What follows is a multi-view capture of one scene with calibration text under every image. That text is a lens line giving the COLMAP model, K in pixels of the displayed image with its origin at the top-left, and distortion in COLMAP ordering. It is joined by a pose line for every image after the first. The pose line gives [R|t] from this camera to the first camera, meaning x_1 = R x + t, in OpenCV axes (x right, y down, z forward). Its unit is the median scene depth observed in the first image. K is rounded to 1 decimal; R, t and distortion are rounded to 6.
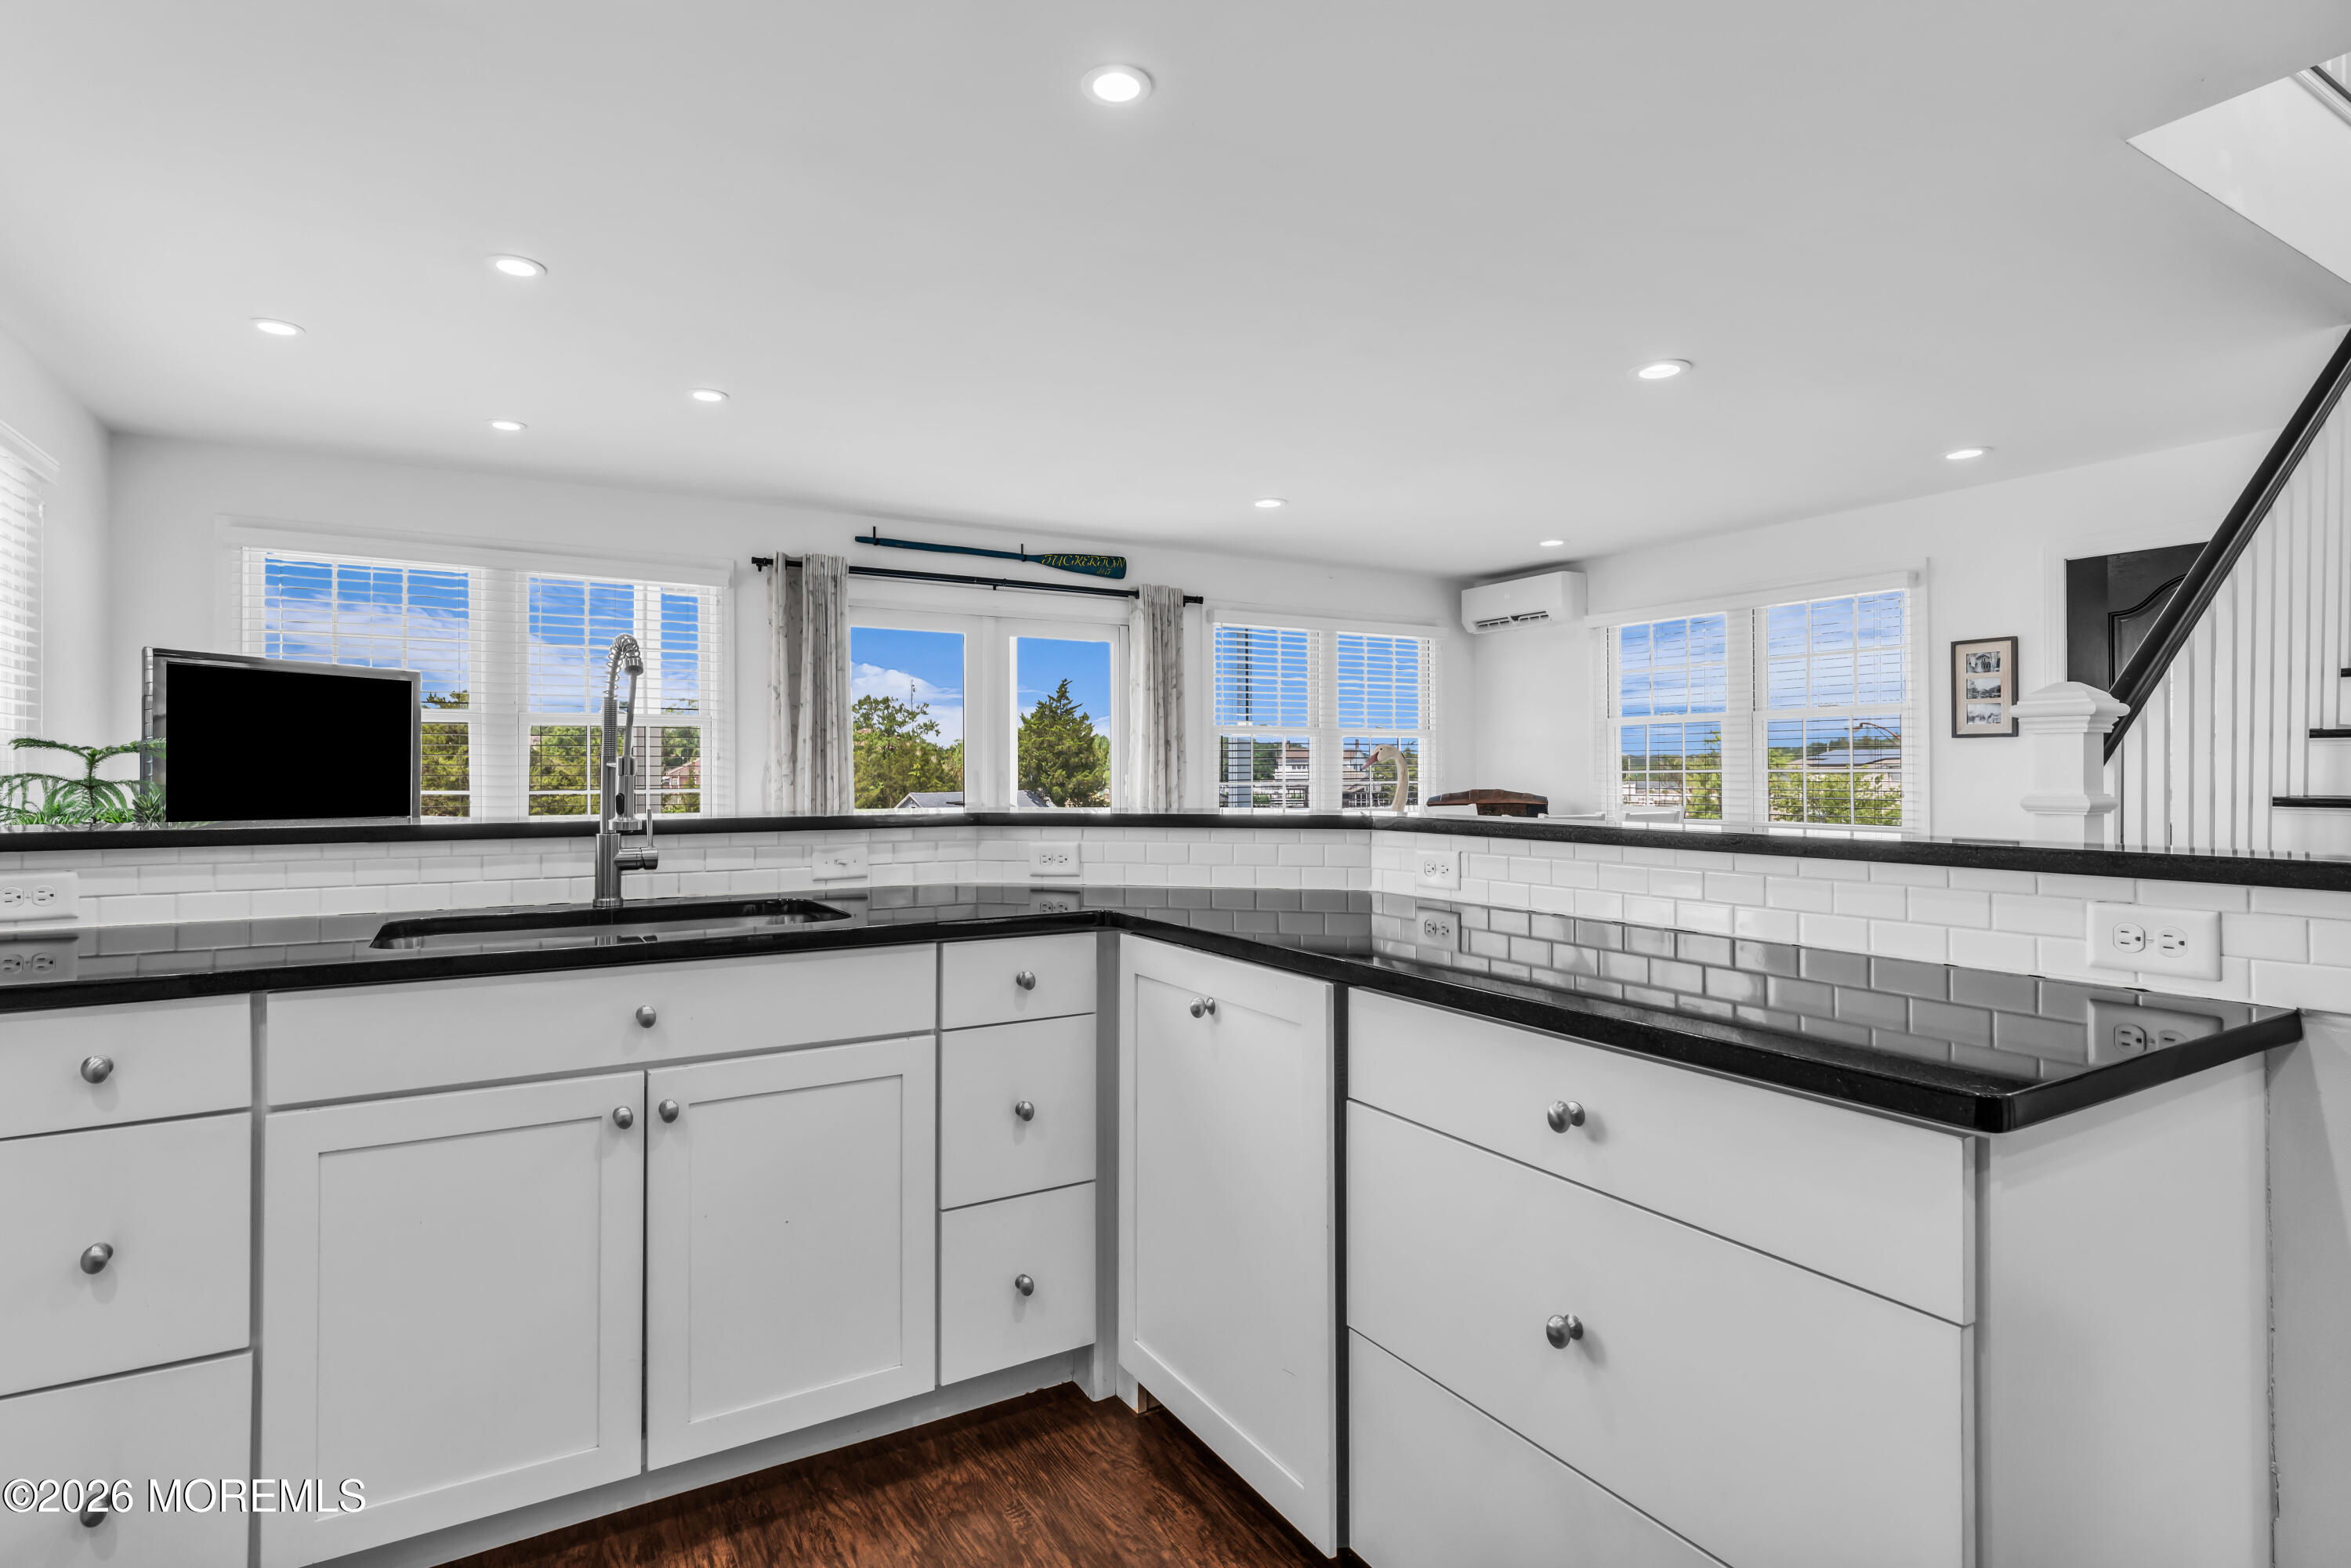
lens RADIAL K [[1173.1, 0, 1171.4], [0, 1173.1, 773.3], [0, 0, 1]] dist [0.002199, -0.000433]
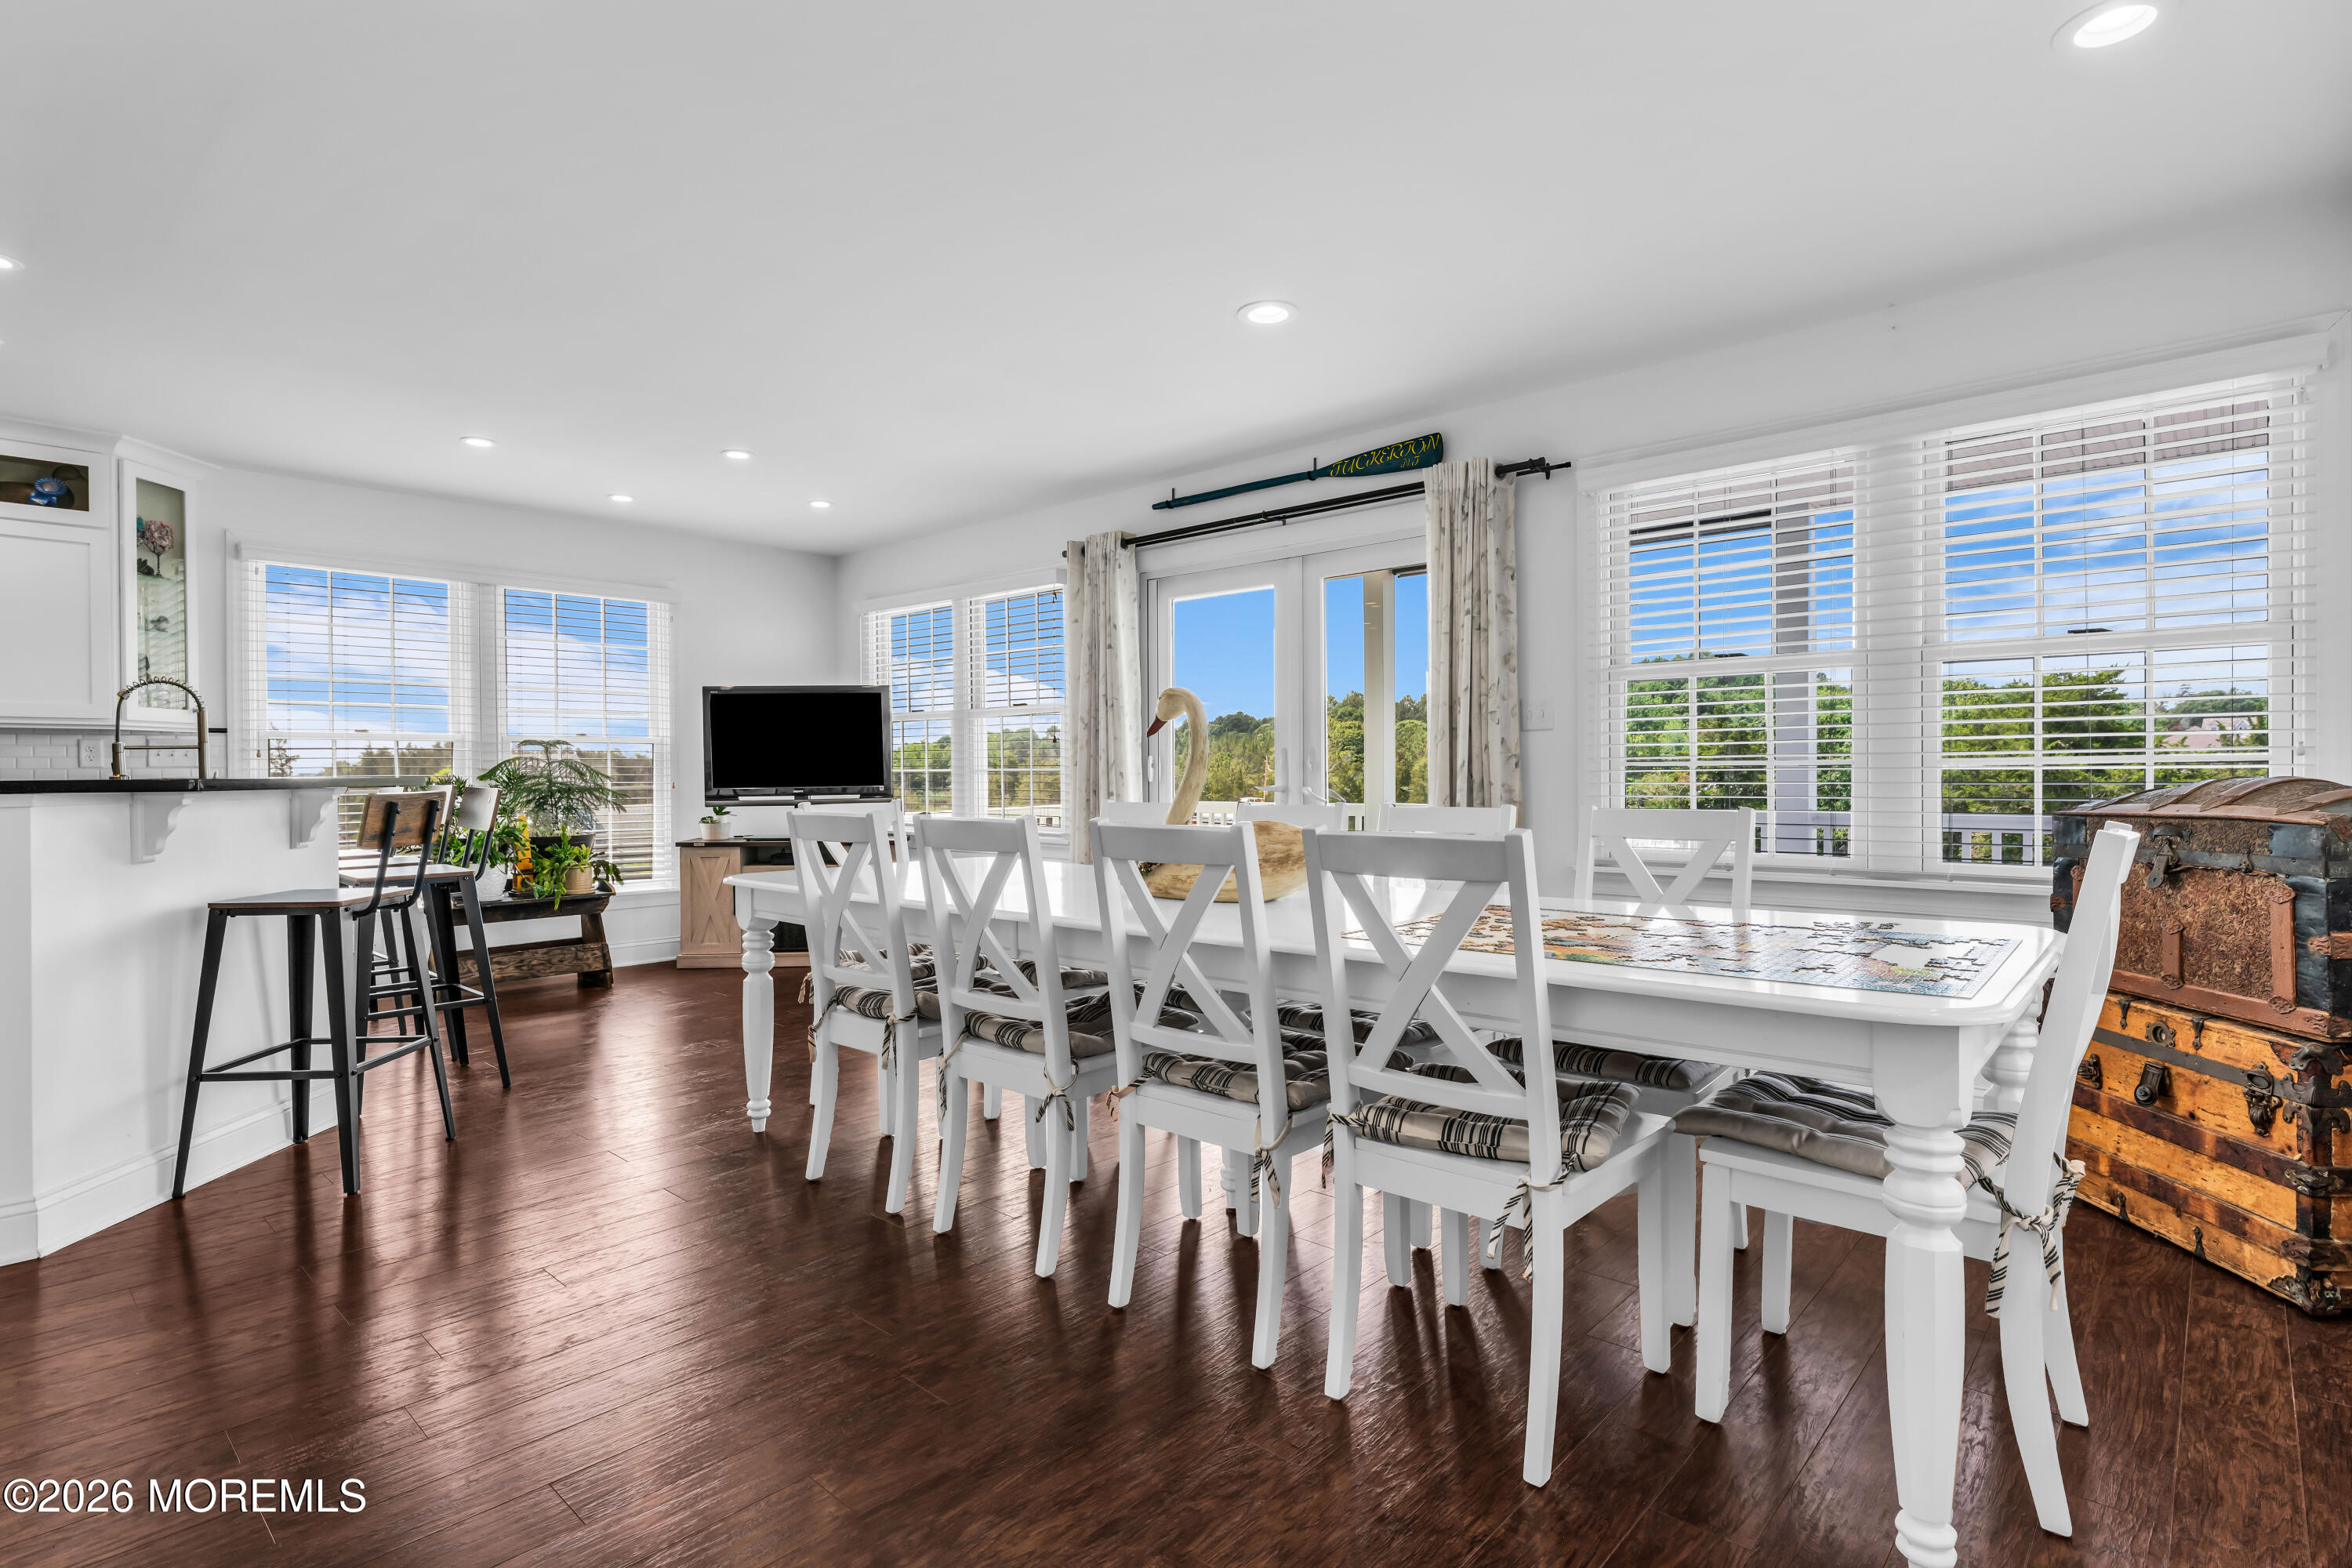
lens RADIAL K [[1173.7, 0, 1171.9], [0, 1173.7, 773.3], [0, 0, 1]] dist [0.002199, -0.000433]
pose [[0.287378, 0.000133, -0.957817, 0.672663], [0.004779, 0.999987, 0.001573, 0.015840], [0.957805, -0.005029, 0.287374, 0.764790]]
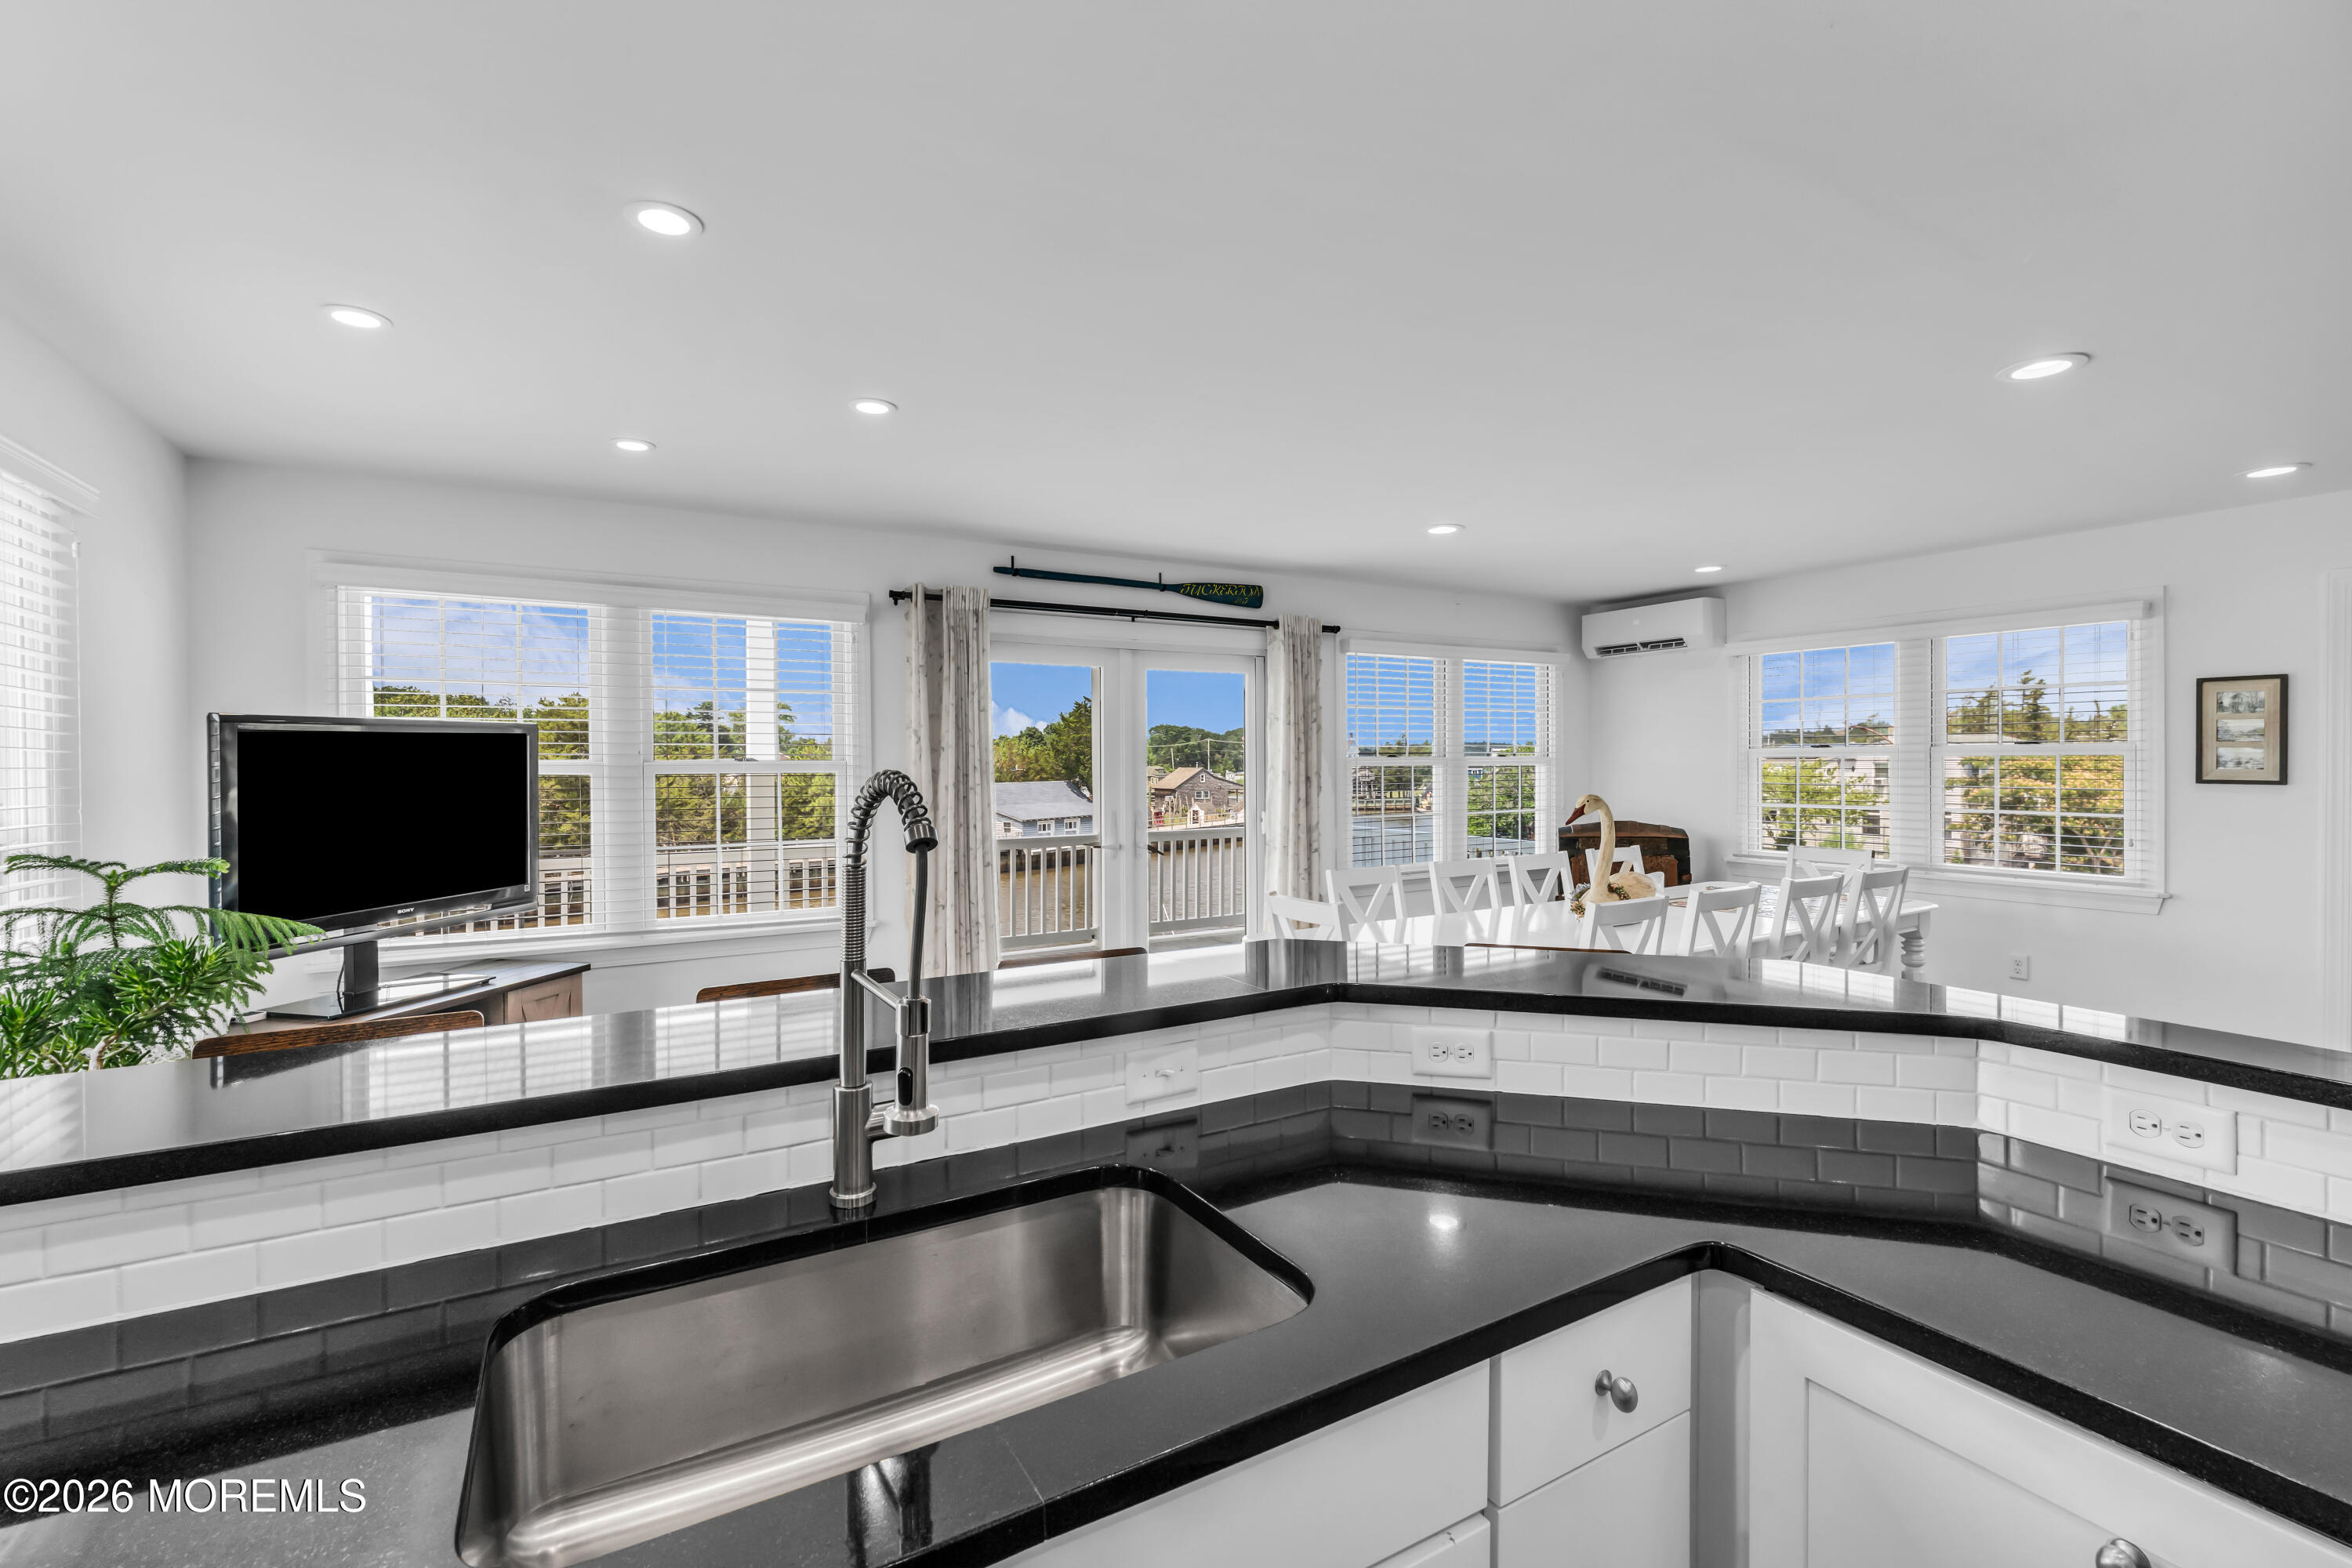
lens RADIAL K [[1025.1, 0, 1174.1], [0, 1025.1, 776.2], [0, 0, 1]] dist [-0.000573, 0.000249]
pose [[0.999941, -0.001945, -0.010644, -0.120697], [0.002087, 0.999908, 0.013402, -0.046392], [0.010617, -0.013424, 0.999854, 0.184965]]
